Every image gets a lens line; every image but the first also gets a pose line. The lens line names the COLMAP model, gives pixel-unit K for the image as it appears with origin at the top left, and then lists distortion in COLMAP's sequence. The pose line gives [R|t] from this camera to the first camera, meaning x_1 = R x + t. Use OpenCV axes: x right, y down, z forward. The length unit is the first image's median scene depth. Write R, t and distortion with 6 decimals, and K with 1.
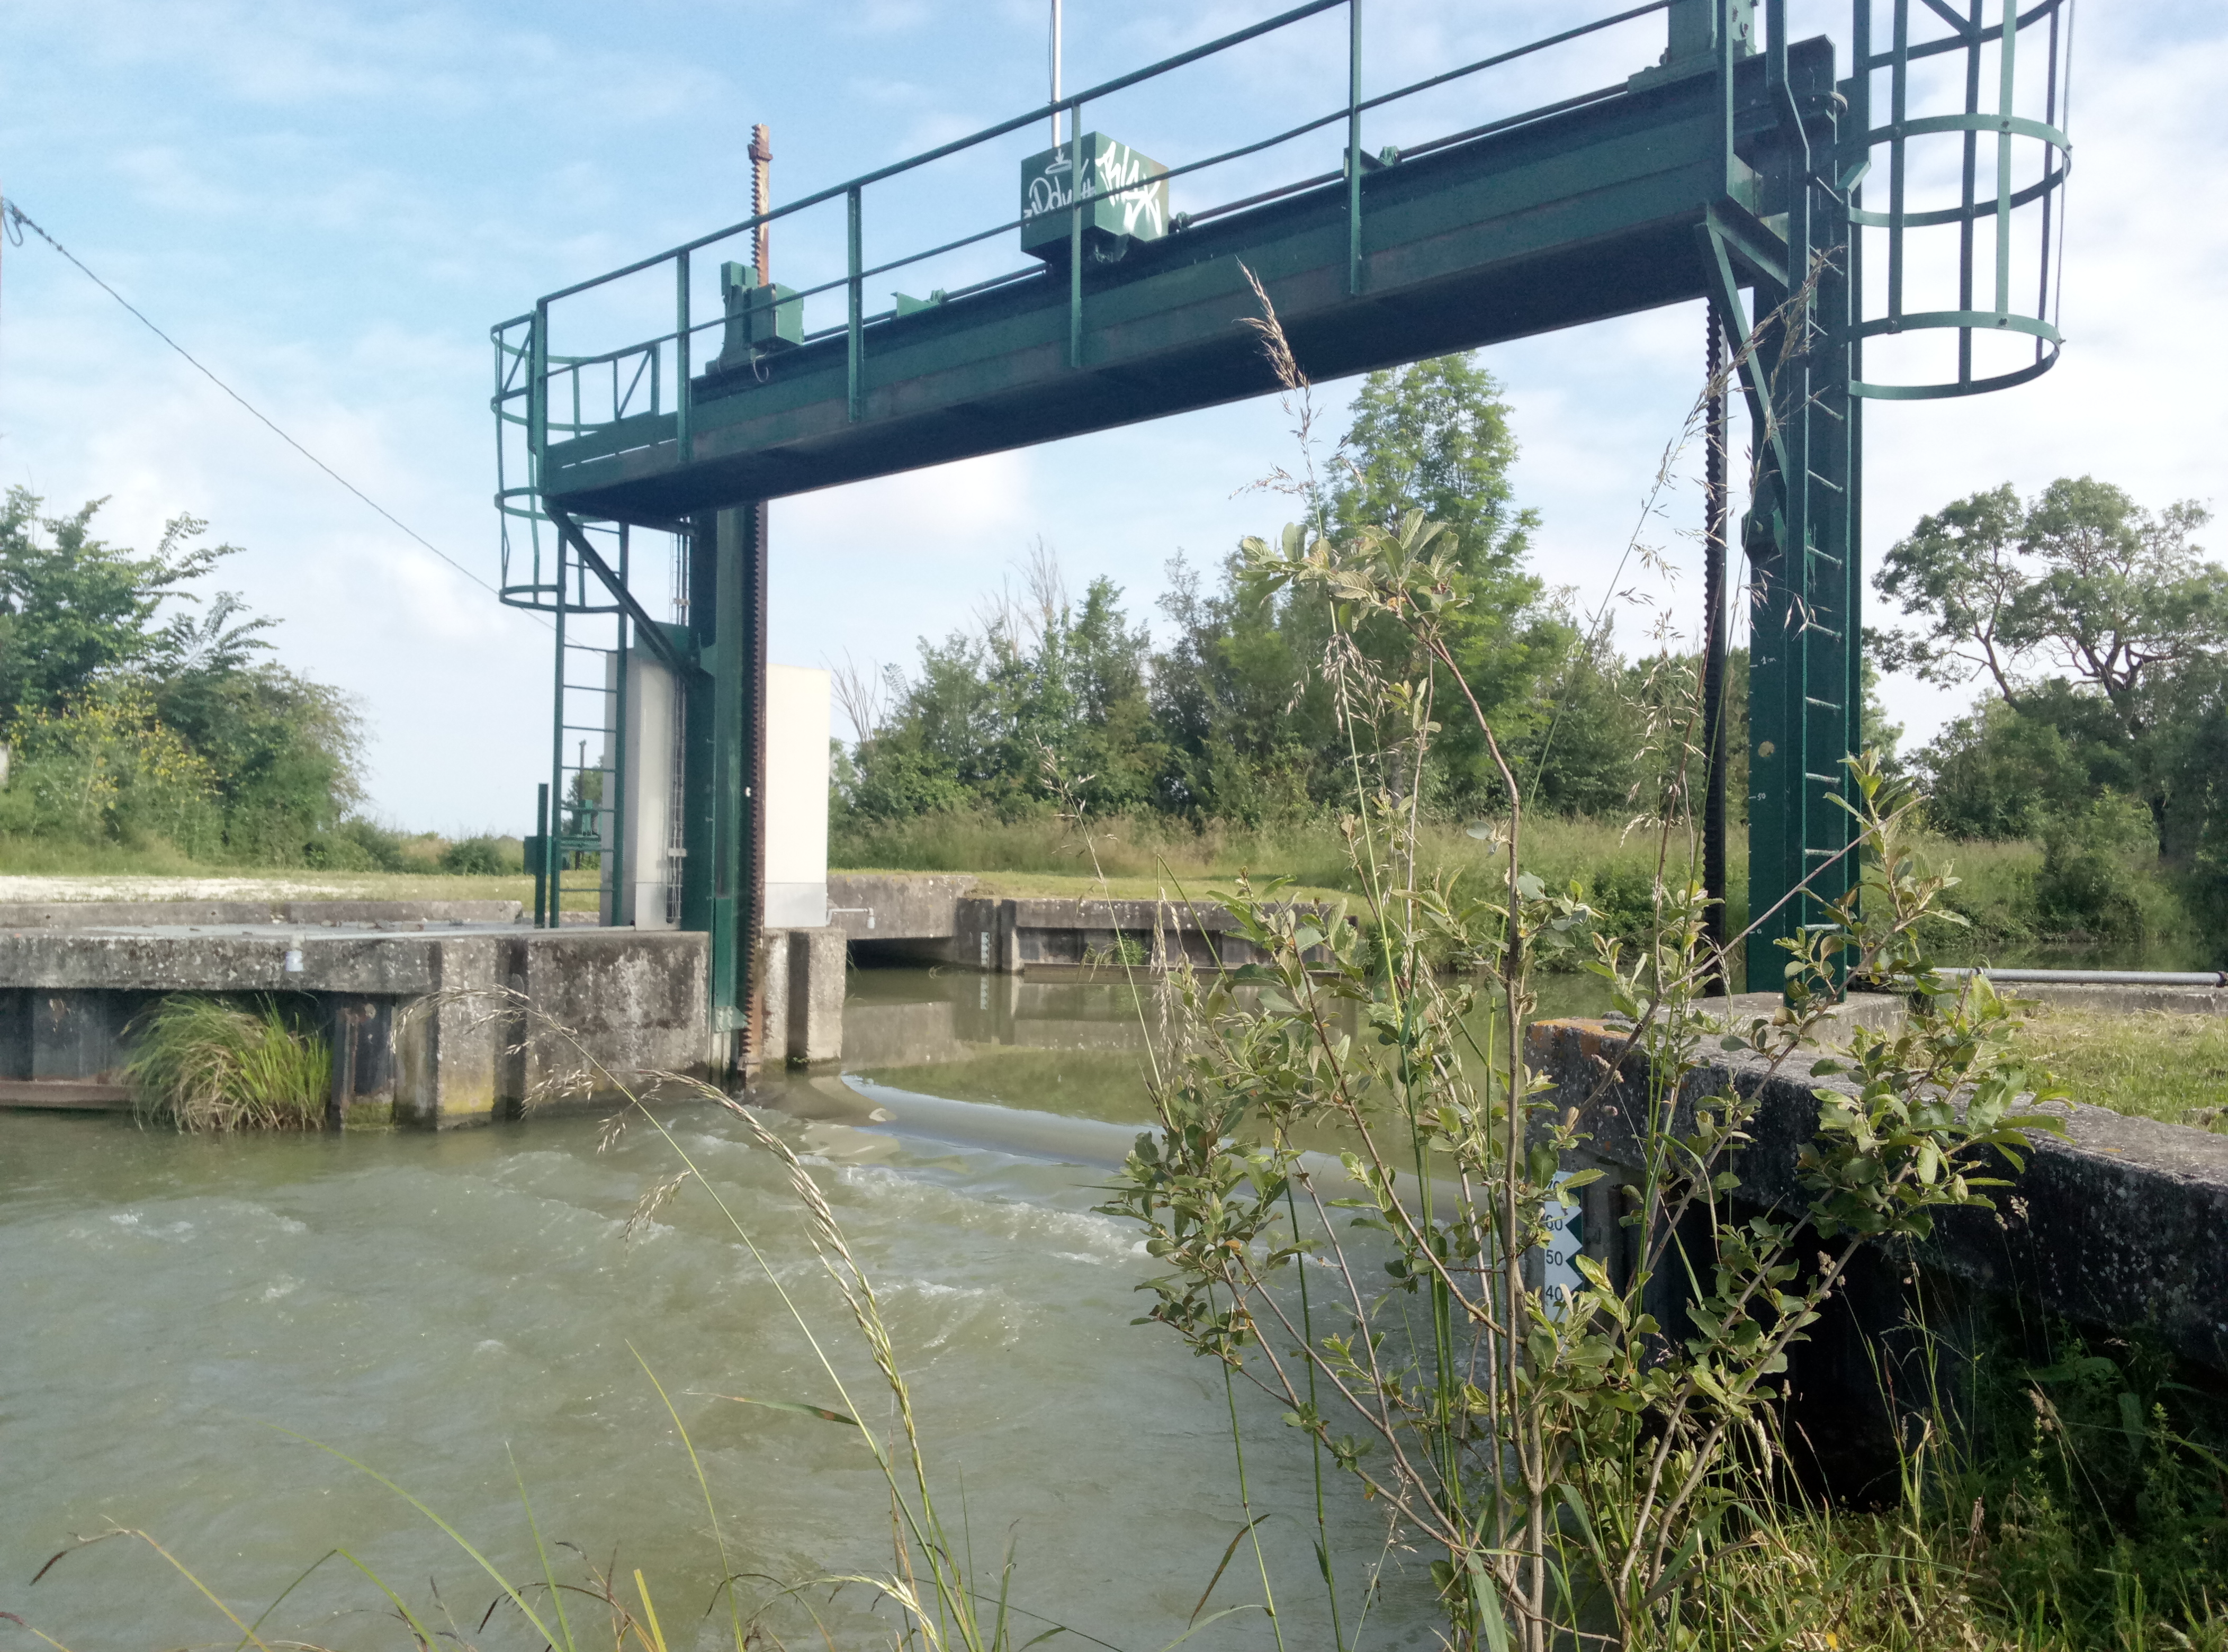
lens RADIAL K [[1654.6, 0, 1043.9], [0, 1654.6, 825.5], [0, 0, 1]] dist [0.038650, -0.093821]
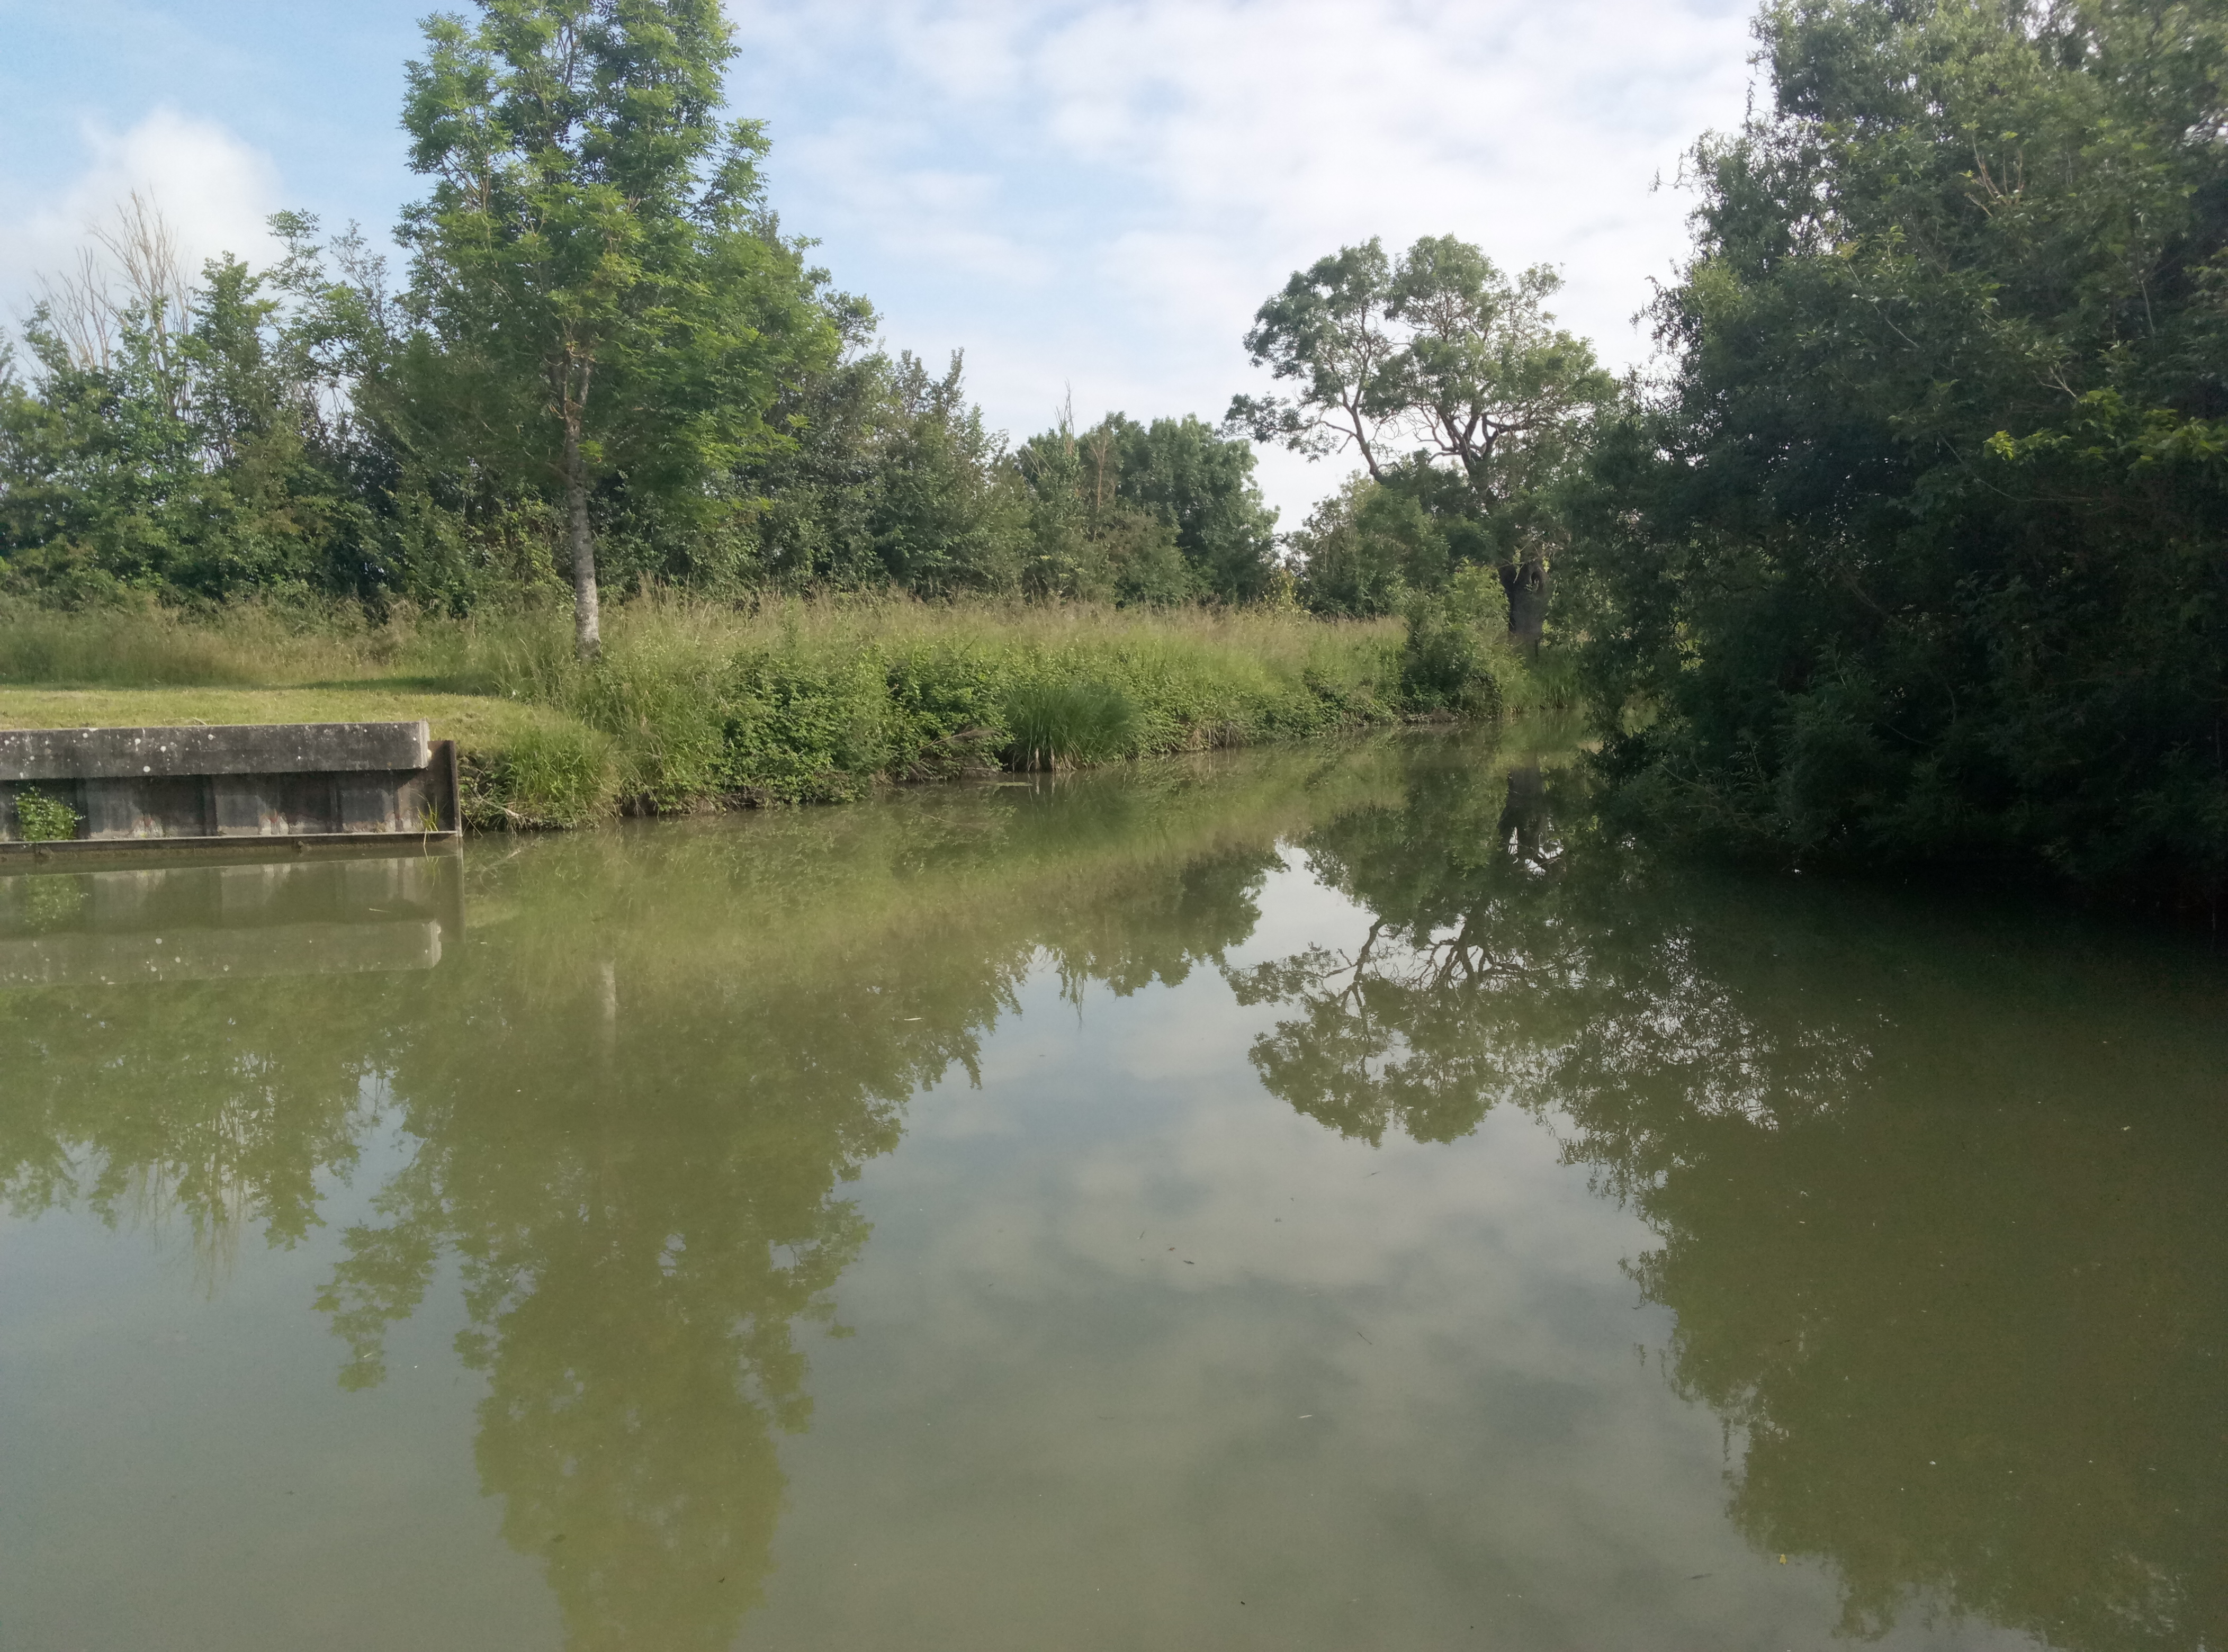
lens RADIAL K [[1654.6, 0, 1043.9], [0, 1654.6, 825.5], [0, 0, 1]] dist [0.038650, -0.093821]
pose [[0.944882, -0.059694, 0.321924, 0.077052], [0.020822, 0.992205, 0.122867, 0.005768], [-0.326749, -0.109391, 0.938759, 0.133621]]
